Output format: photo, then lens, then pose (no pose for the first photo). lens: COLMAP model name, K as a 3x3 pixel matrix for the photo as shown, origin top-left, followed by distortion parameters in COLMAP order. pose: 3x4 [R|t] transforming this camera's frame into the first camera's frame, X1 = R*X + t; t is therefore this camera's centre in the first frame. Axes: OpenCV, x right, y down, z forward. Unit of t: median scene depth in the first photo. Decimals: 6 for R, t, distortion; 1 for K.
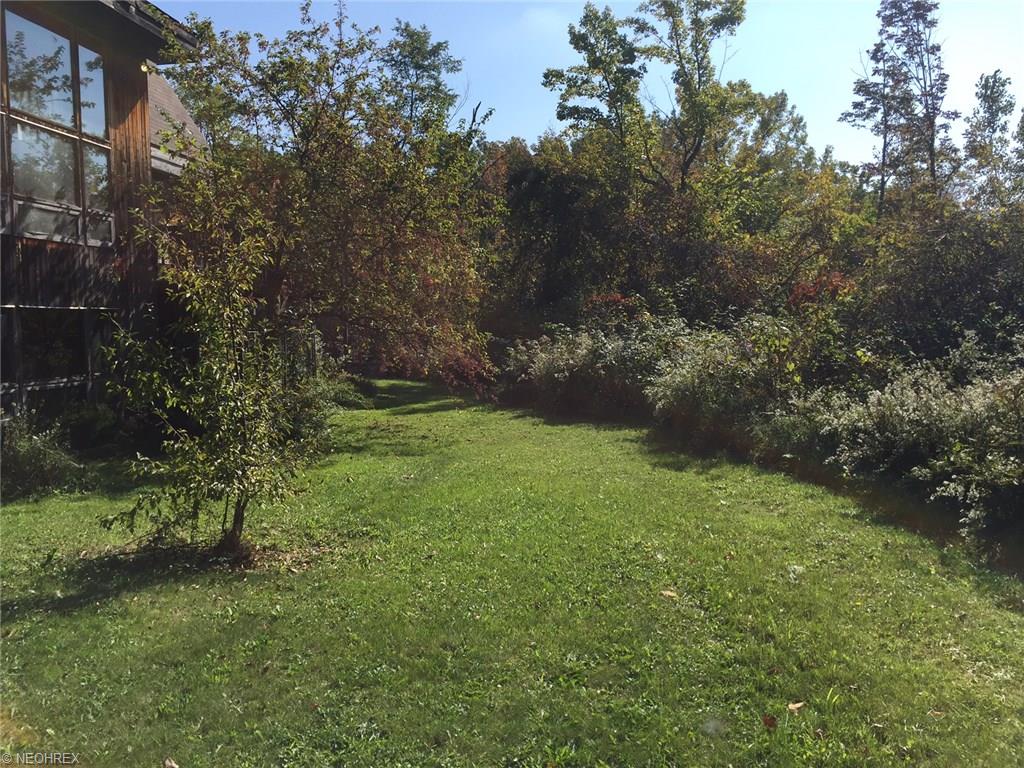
lens RADIAL K [[878.8, 0, 517.1], [0, 878.8, 377.2], [0, 0, 1]] dist [0.084701, -0.119052]
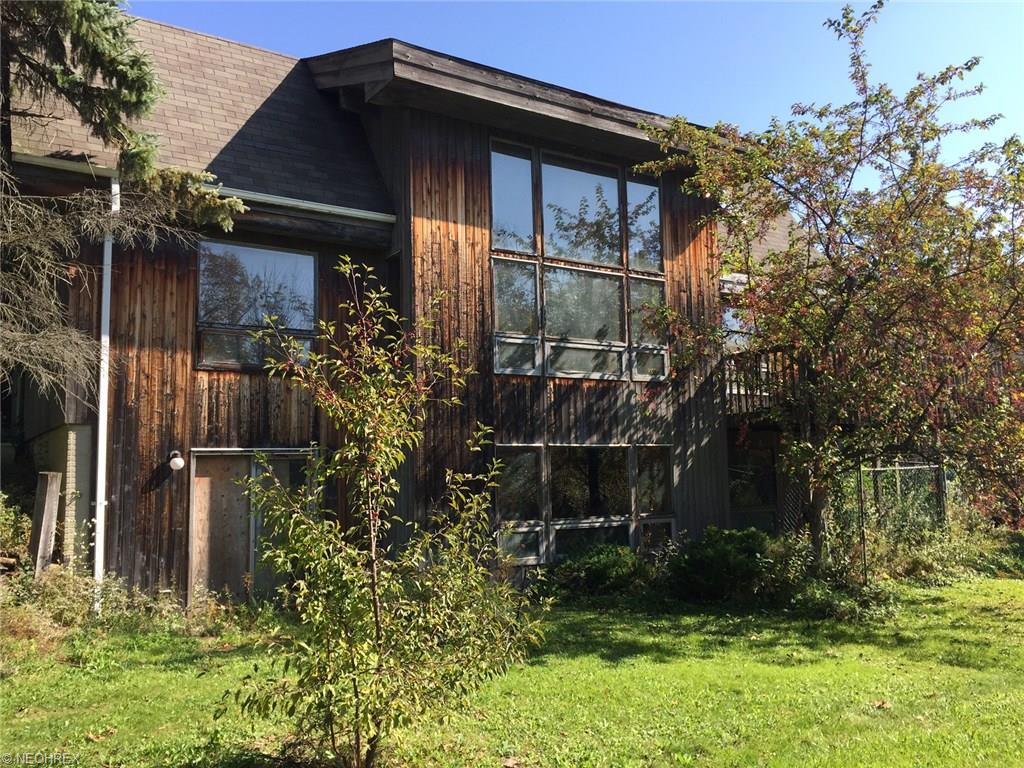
lens RADIAL K [[878.8, 0, 517.1], [0, 878.8, 377.2], [0, 0, 1]] dist [0.084701, -0.119052]
pose [[0.672306, -0.064268, -0.737478, 0.147067], [-0.043851, 0.991017, -0.126339, -0.025064], [0.738973, 0.117278, 0.663449, 0.271371]]
